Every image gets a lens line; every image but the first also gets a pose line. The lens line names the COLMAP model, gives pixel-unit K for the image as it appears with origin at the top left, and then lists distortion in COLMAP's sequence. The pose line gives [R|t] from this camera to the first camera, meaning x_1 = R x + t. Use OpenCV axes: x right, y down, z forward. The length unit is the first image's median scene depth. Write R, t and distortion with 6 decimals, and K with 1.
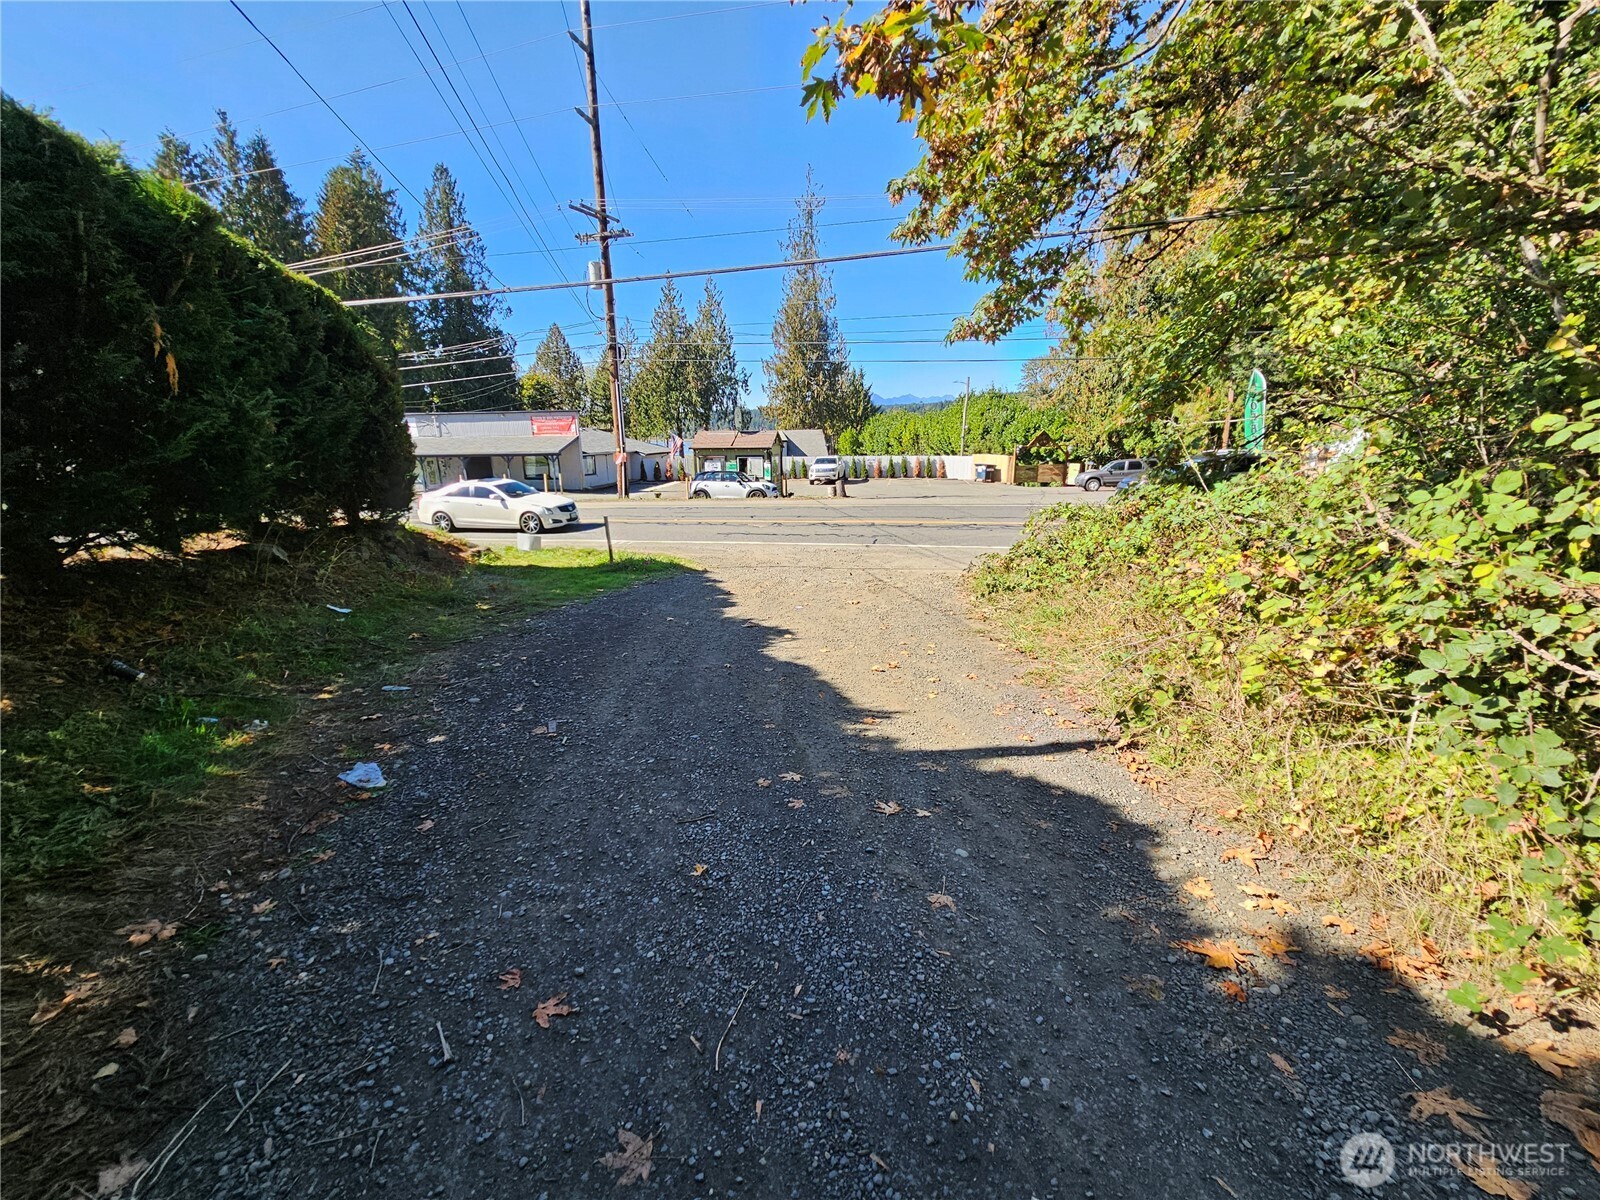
lens RADIAL K [[642.8, 0, 779.0], [0, 642.8, 610.7], [0, 0, 1]] dist [0.000422, 0.000050]
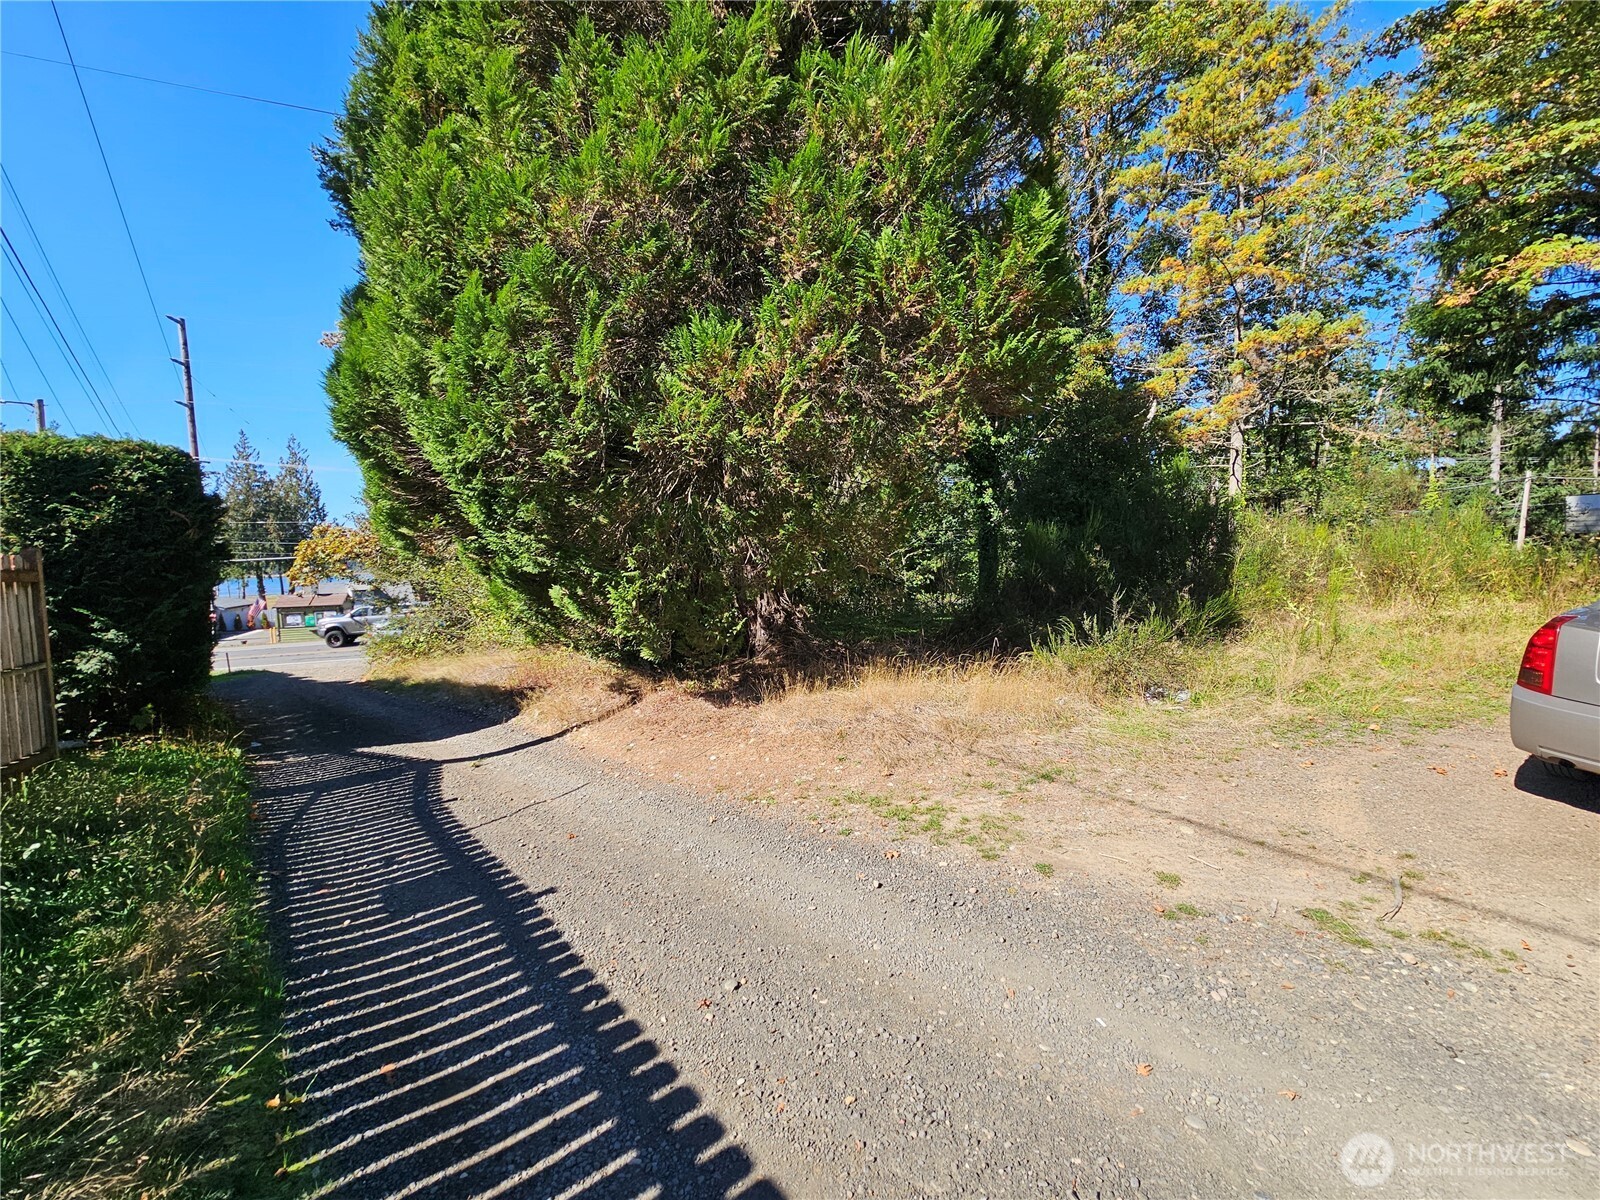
lens RADIAL K [[657.5, 0, 800.0], [0, 657.5, 600.0], [0, 0, 1]] dist [-0.000228, 0.000042]
pose [[0.855752, -0.046834, 0.515262, 0.107911], [0.151360, 0.974987, -0.162760, 0.139823], [-0.494751, 0.217272, 0.841436, -0.785400]]
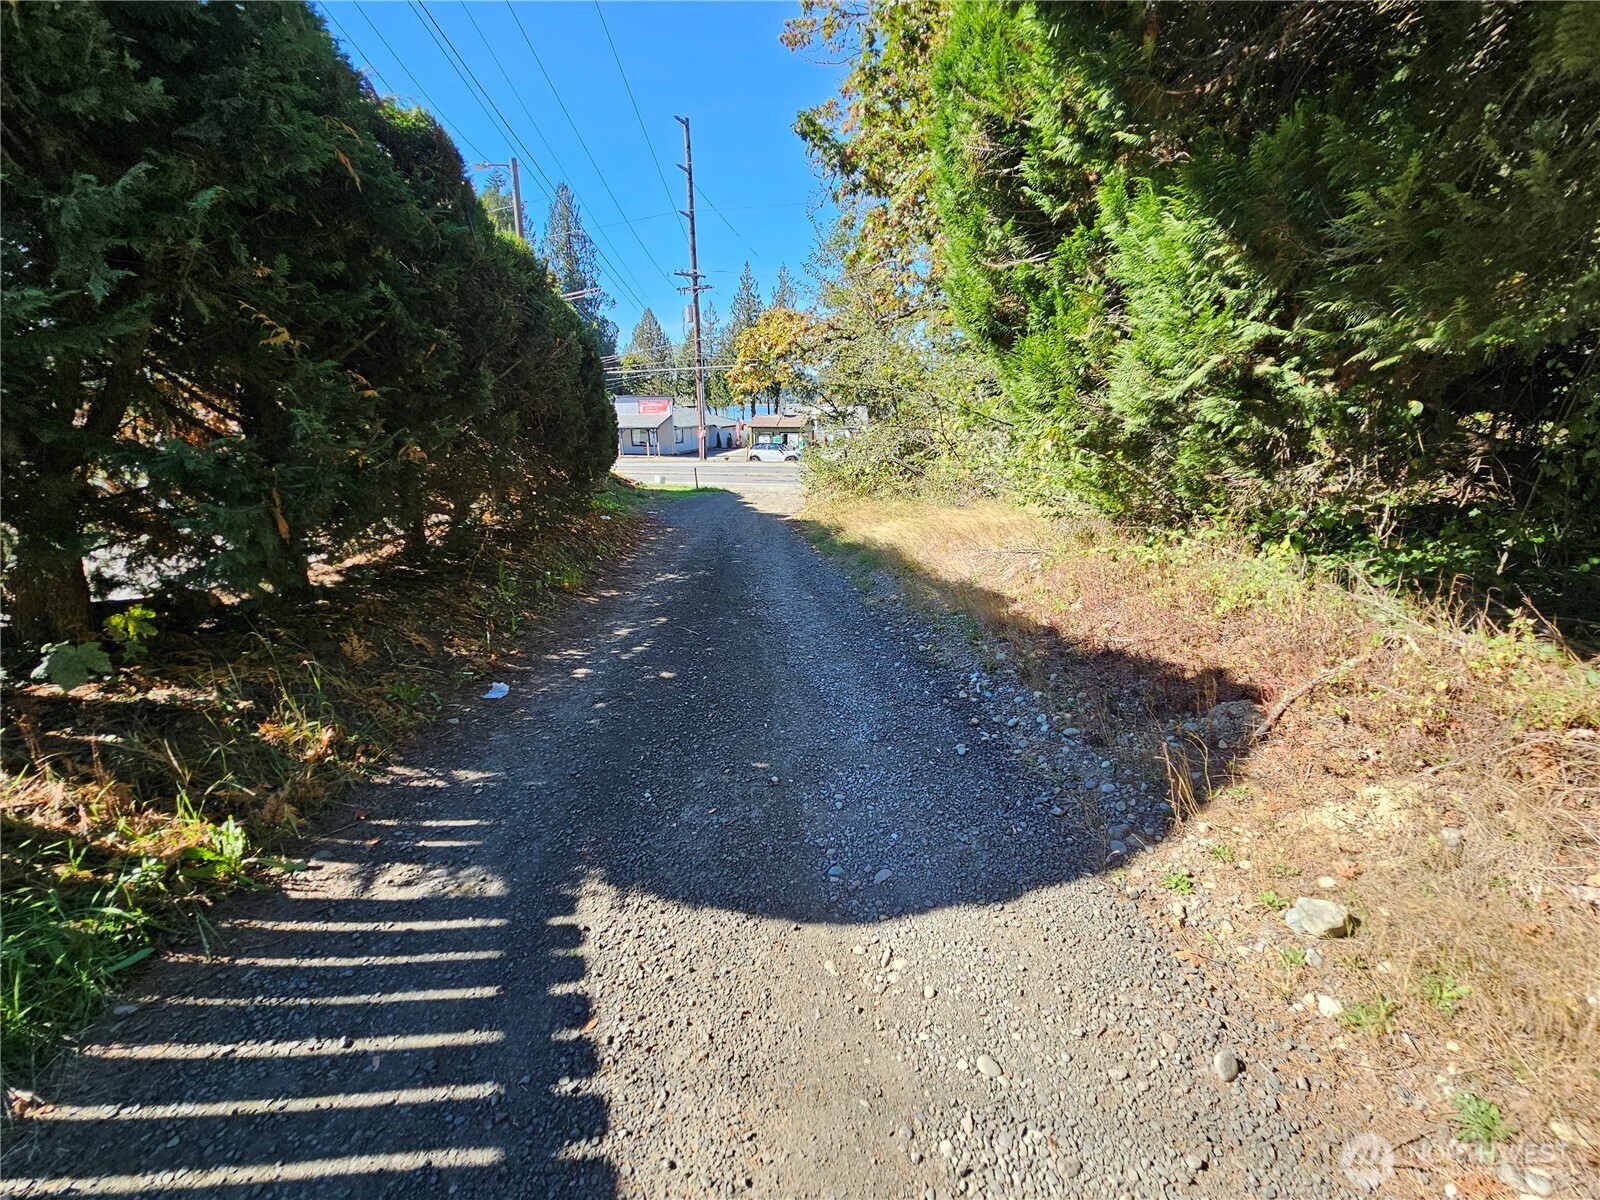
lens RADIAL K [[657.5, 0, 800.0], [0, 657.5, 600.0], [0, 0, 1]] dist [-0.000228, 0.000042]
pose [[0.995748, 0.032003, -0.086385, 0.117975], [-0.029284, 0.999040, 0.032568, 0.088291], [0.087344, -0.029900, 0.995729, -0.487472]]
